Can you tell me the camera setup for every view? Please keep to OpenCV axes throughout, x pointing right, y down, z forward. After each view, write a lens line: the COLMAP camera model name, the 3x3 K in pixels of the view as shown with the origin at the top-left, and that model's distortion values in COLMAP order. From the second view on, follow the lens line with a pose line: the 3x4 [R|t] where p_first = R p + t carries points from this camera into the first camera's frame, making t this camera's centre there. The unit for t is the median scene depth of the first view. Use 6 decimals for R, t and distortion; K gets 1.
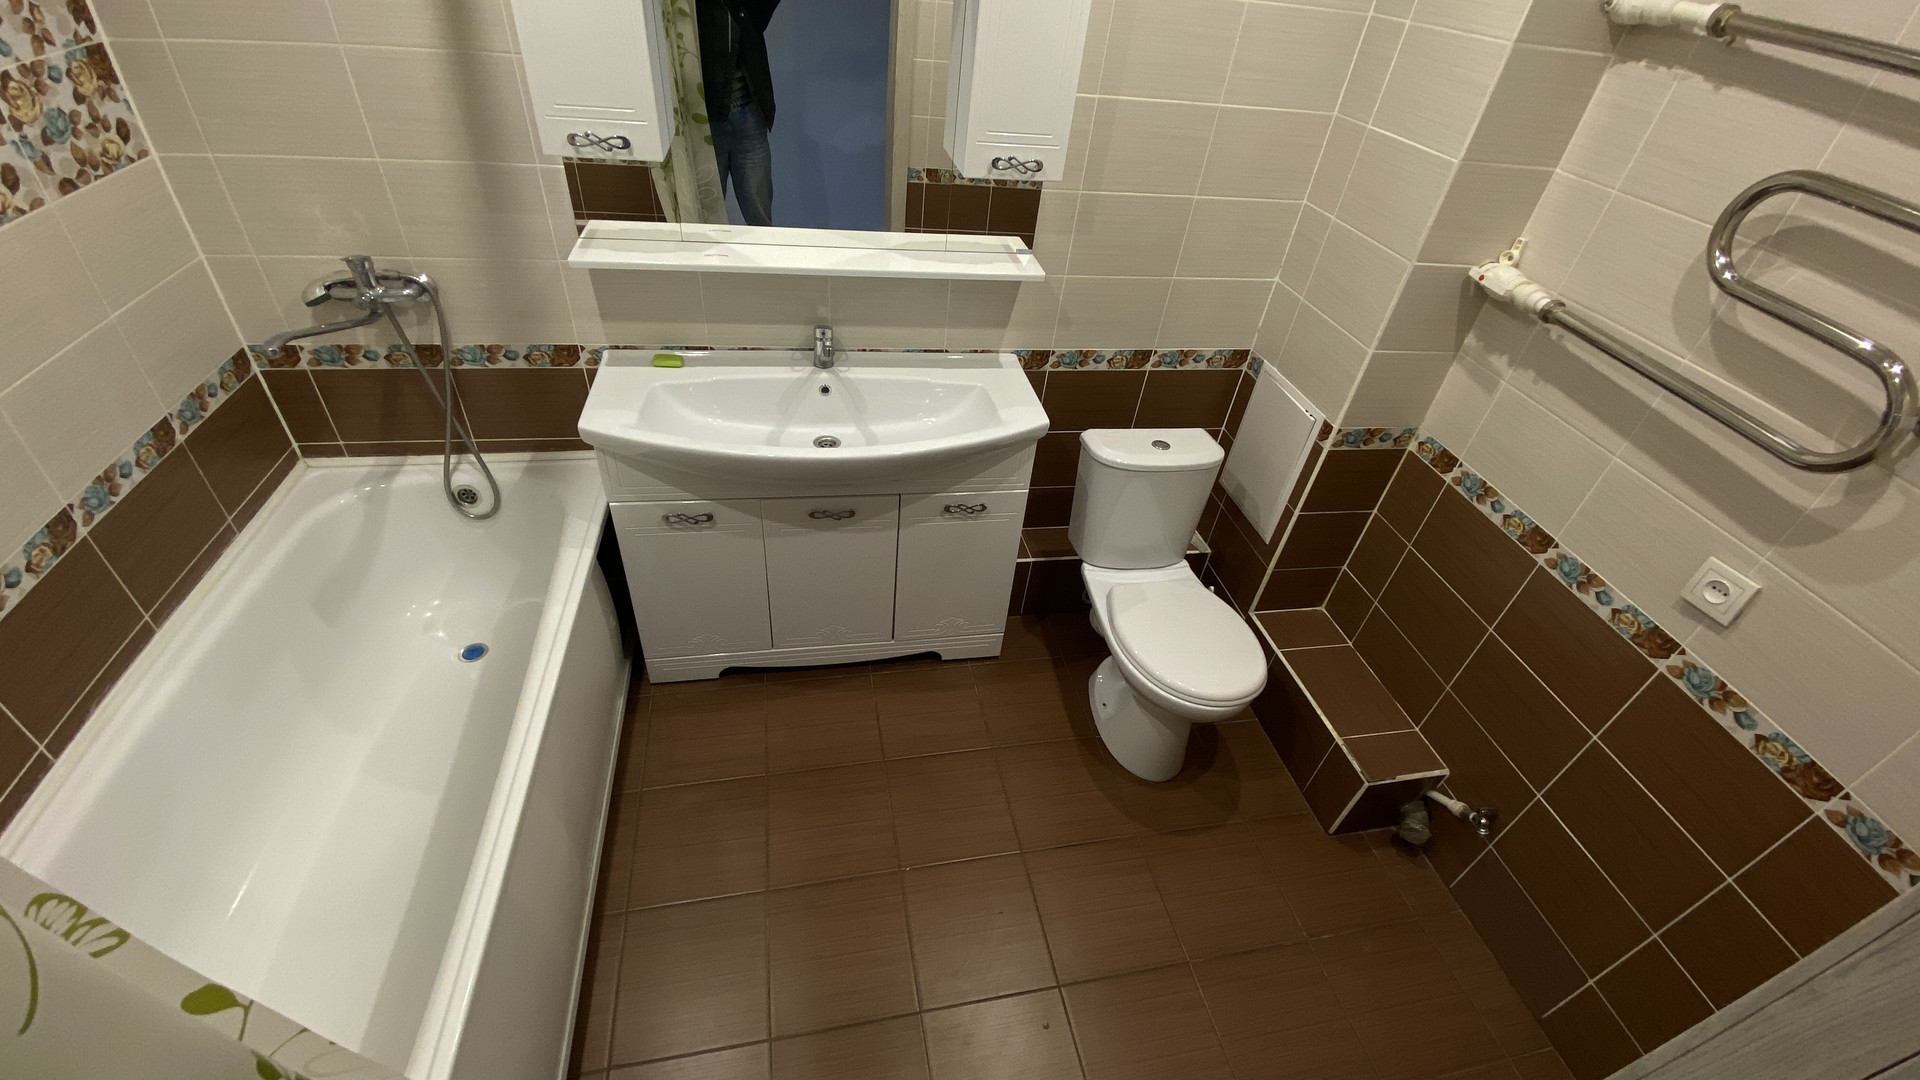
lens RADIAL K [[776.7, 0, 955.2], [0, 776.7, 540.6], [0, 0, 1]] dist [0.018940, -0.018960]
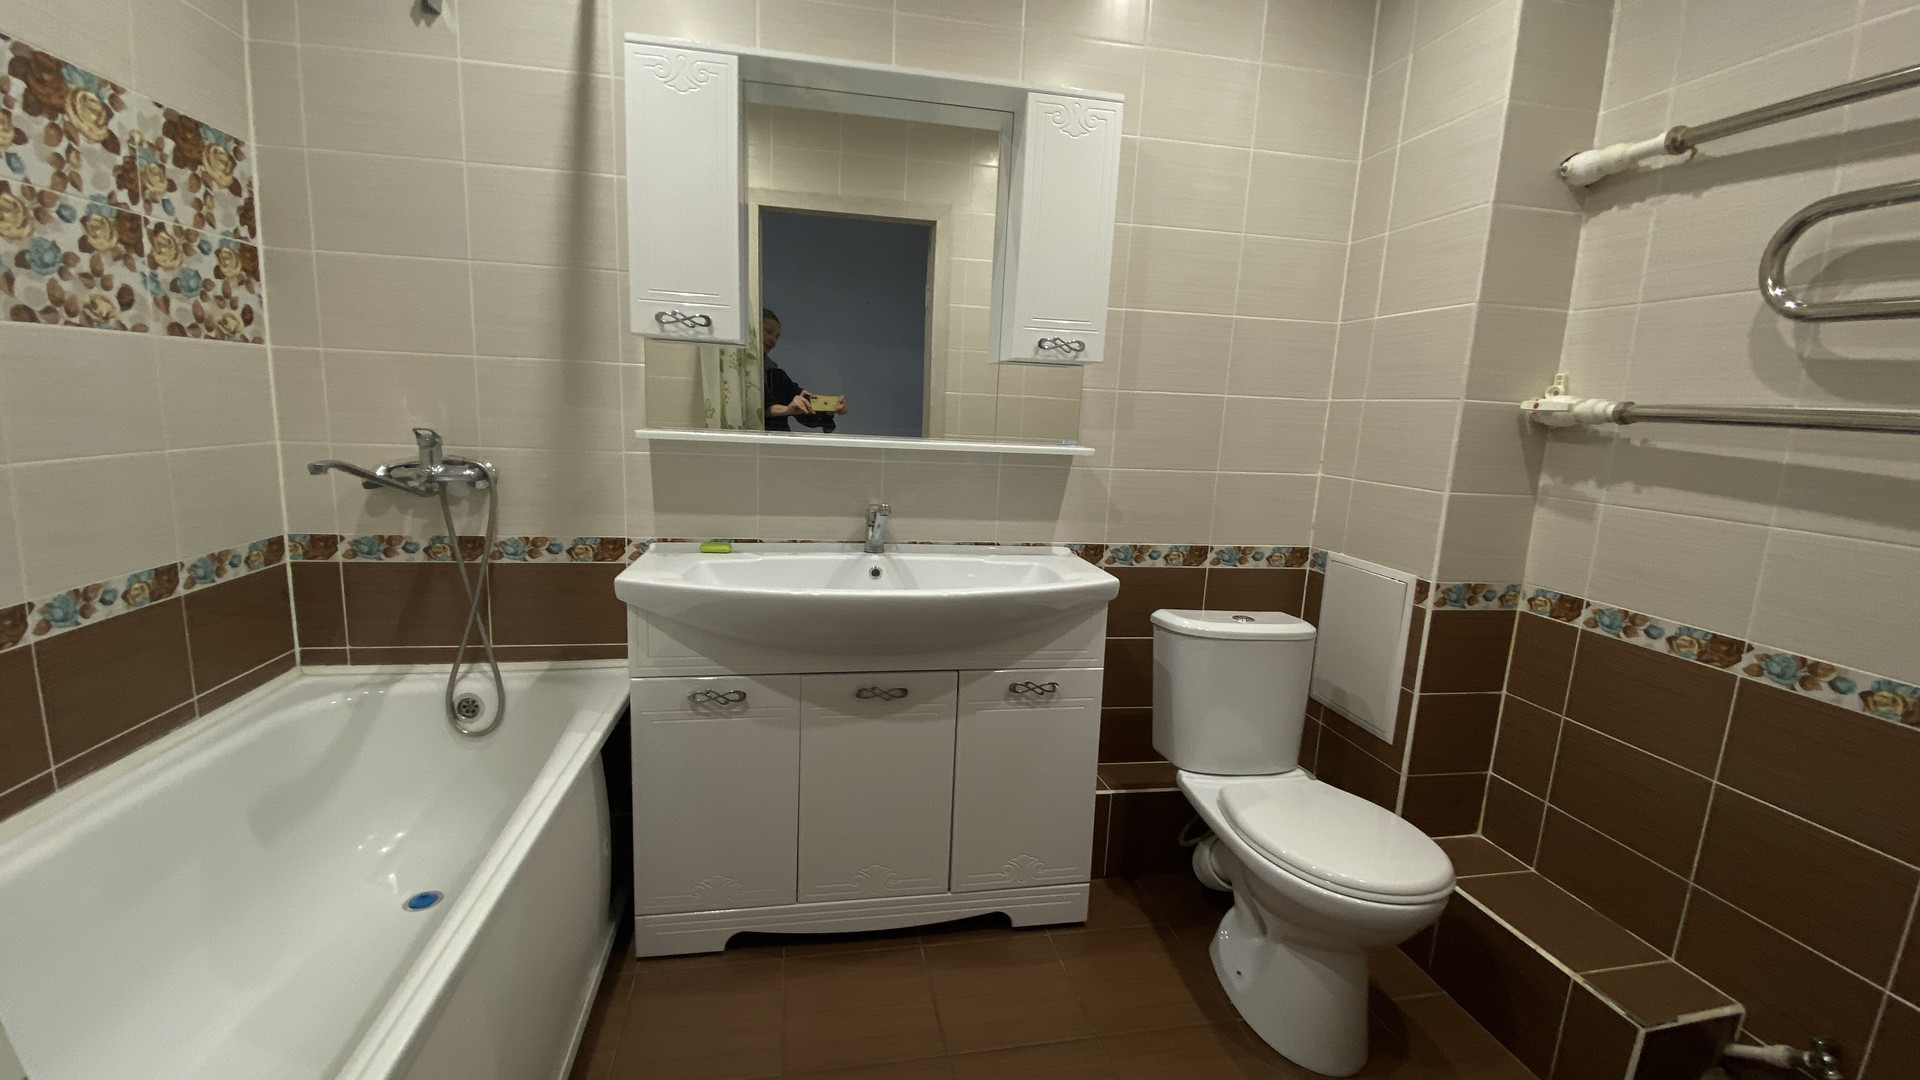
lens RADIAL K [[776.7, 0, 955.2], [0, 776.7, 540.6], [0, 0, 1]] dist [0.018940, -0.018960]
pose [[0.998948, -0.045408, -0.006337, -0.068612], [0.036623, 0.873460, -0.485516, 0.253400], [0.027581, 0.484773, 0.874205, 0.170074]]
